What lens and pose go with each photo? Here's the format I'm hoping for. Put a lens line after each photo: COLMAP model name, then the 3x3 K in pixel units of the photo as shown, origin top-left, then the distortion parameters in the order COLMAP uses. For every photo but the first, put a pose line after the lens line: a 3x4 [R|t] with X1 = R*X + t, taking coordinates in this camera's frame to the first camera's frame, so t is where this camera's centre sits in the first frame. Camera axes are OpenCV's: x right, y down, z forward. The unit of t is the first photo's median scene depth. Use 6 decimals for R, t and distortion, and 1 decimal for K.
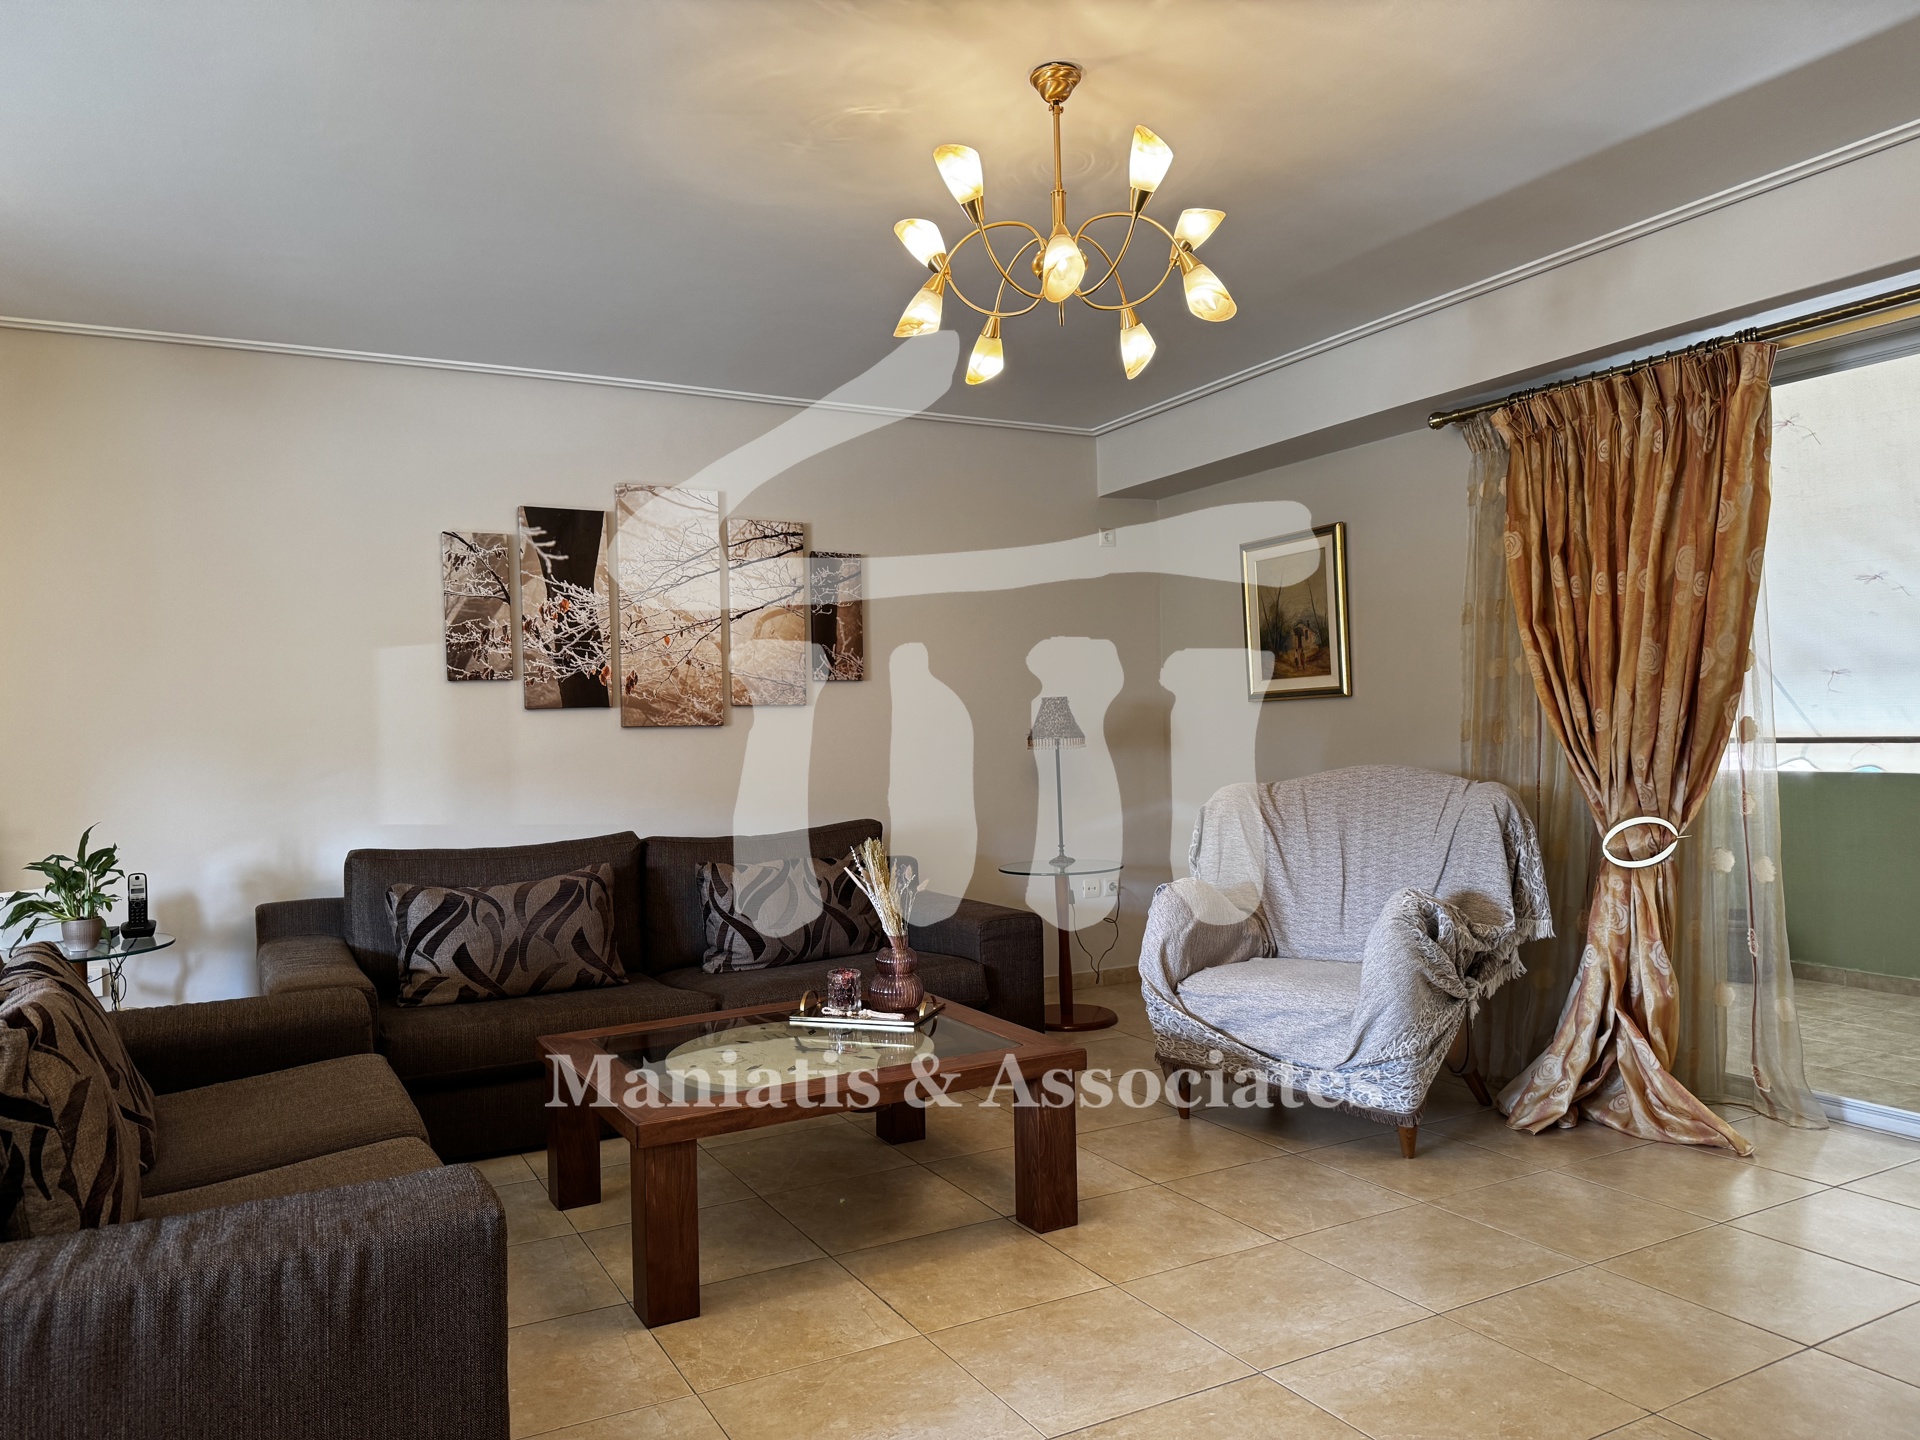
lens RADIAL K [[1342.9, 0, 955.3], [0, 1342.9, 729.6], [0, 0, 1]] dist [0.054256, -0.074602]
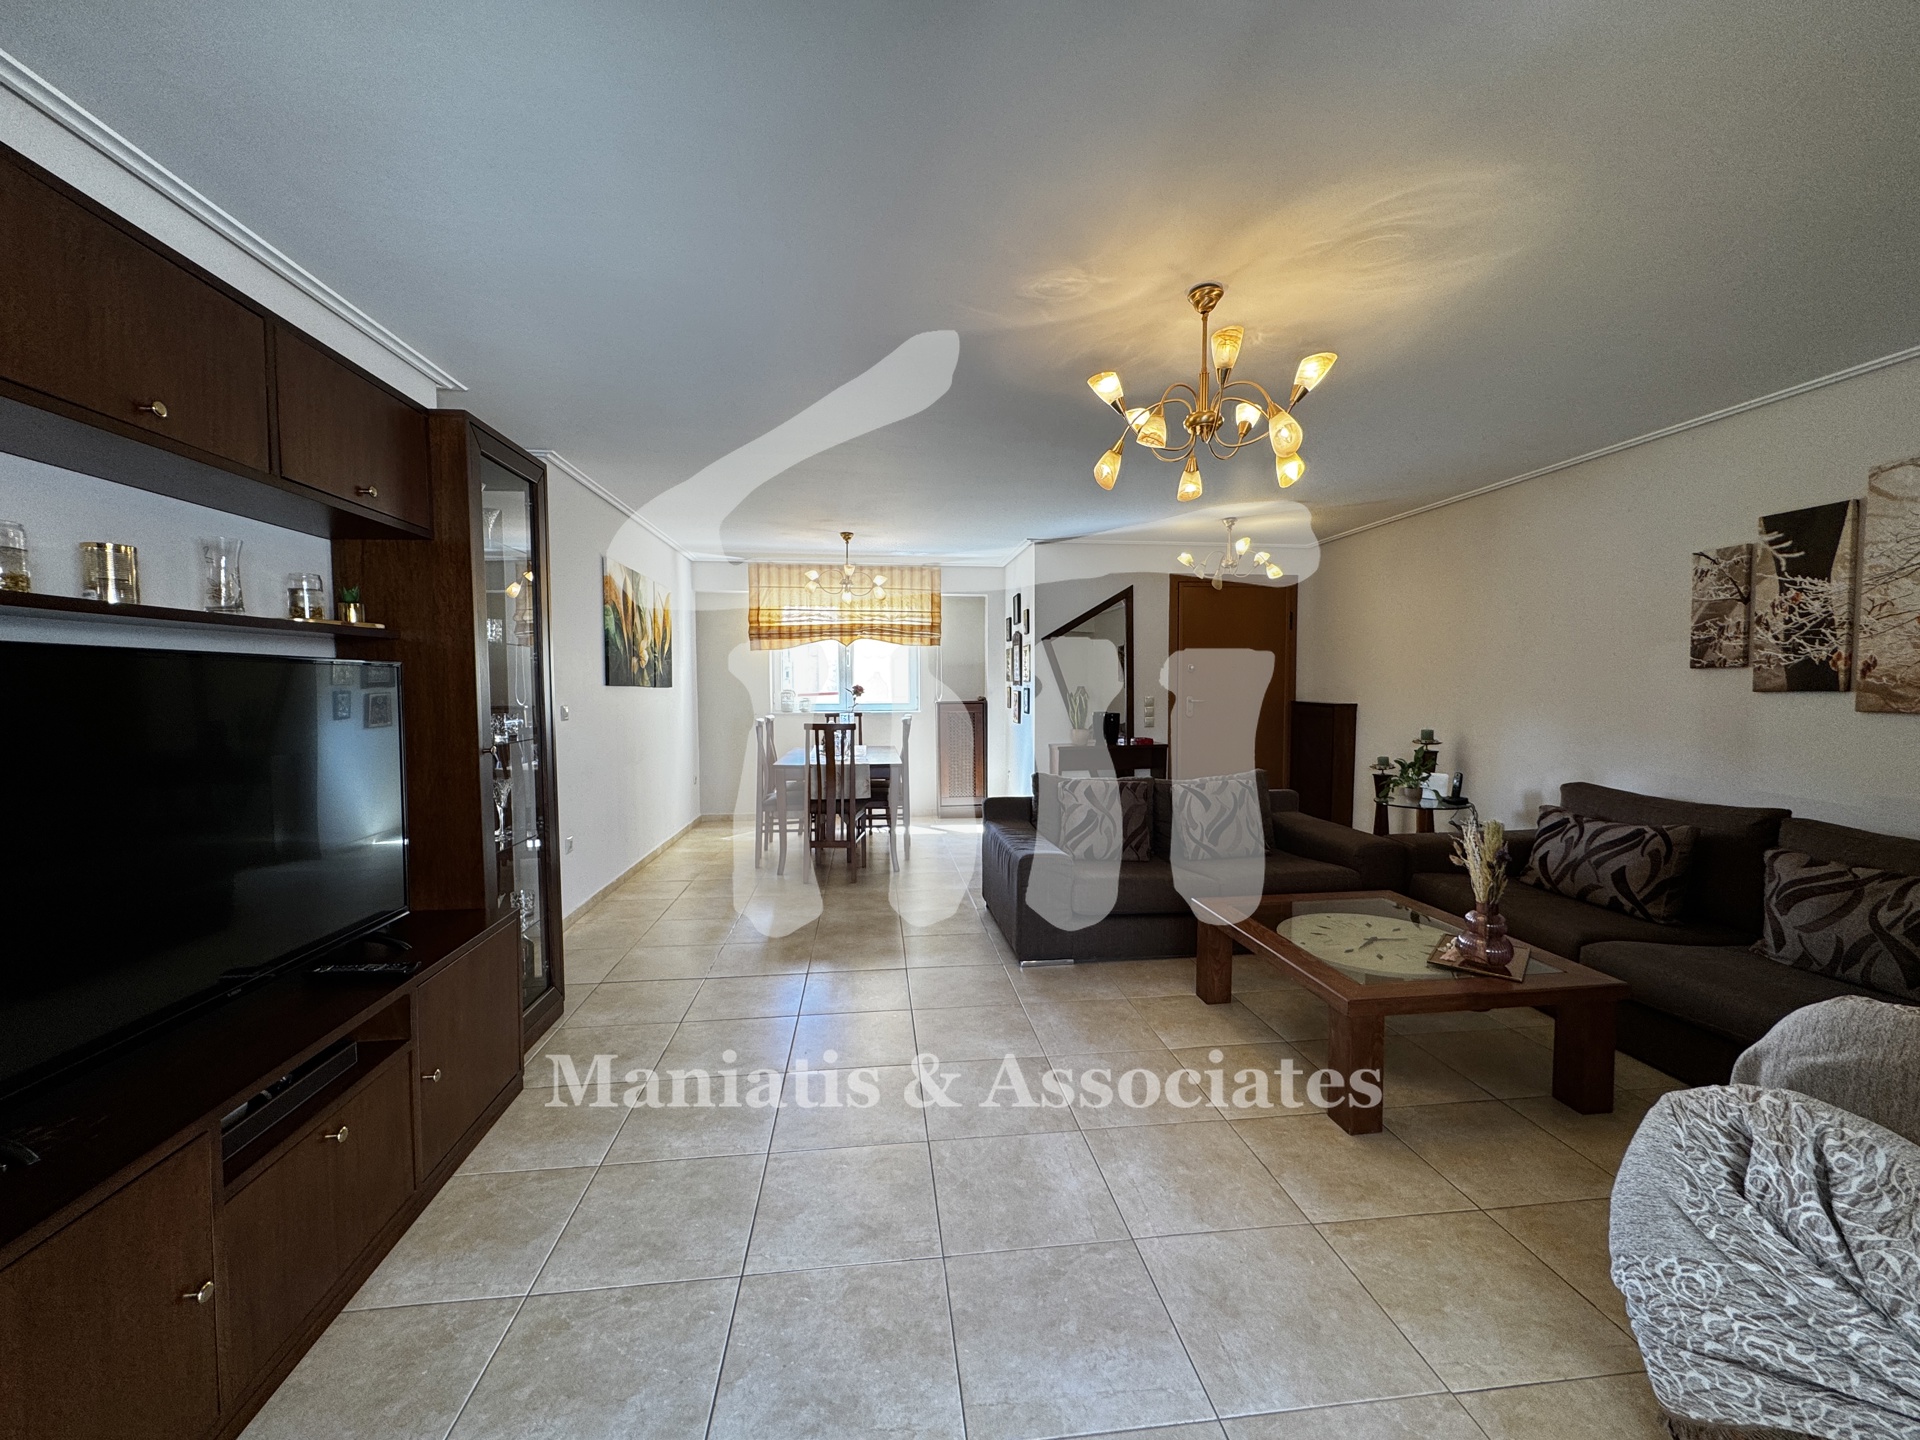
lens RADIAL K [[760.8, 0, 955.4], [0, 760.8, 722.5], [0, 0, 1]] dist [-0.002228, 0.000783]
pose [[-0.381703, 0.071829, -0.921490, 0.554283], [0.019317, 0.997378, 0.069743, -0.047426], [0.924083, 0.008820, -0.382089, 0.603818]]
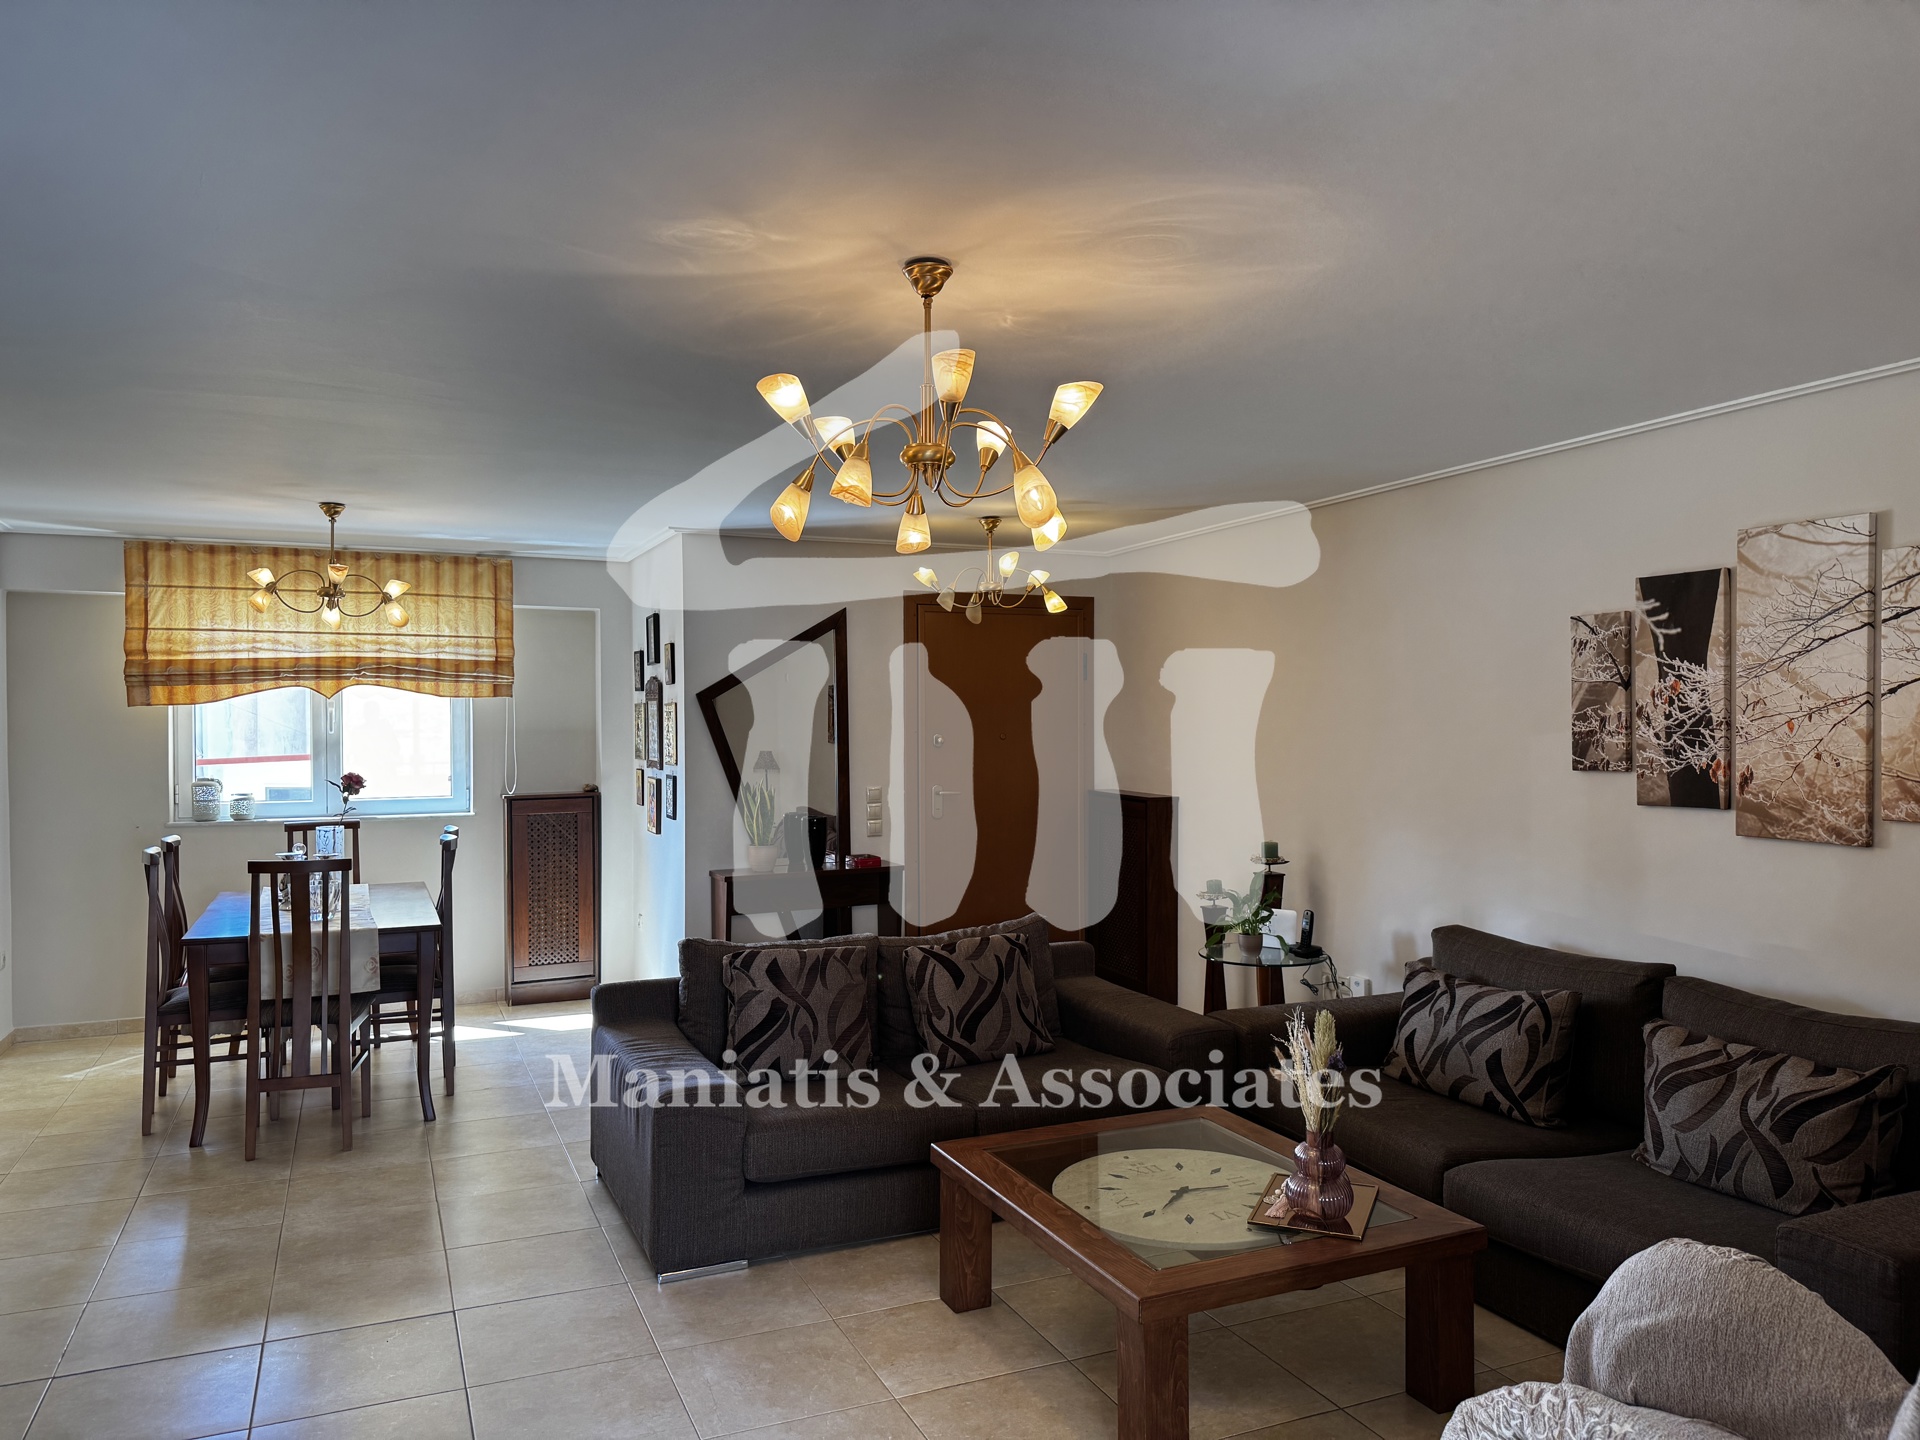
lens RADIAL K [[1342.9, 0, 944.2], [0, 1342.9, 738.1], [0, 0, 1]] dist [0.054256, -0.074602]
pose [[-0.098796, 0.038542, -0.994361, 0.612389], [0.012096, 0.999222, 0.037528, -0.097771], [0.995034, -0.008320, -0.099186, 0.625574]]
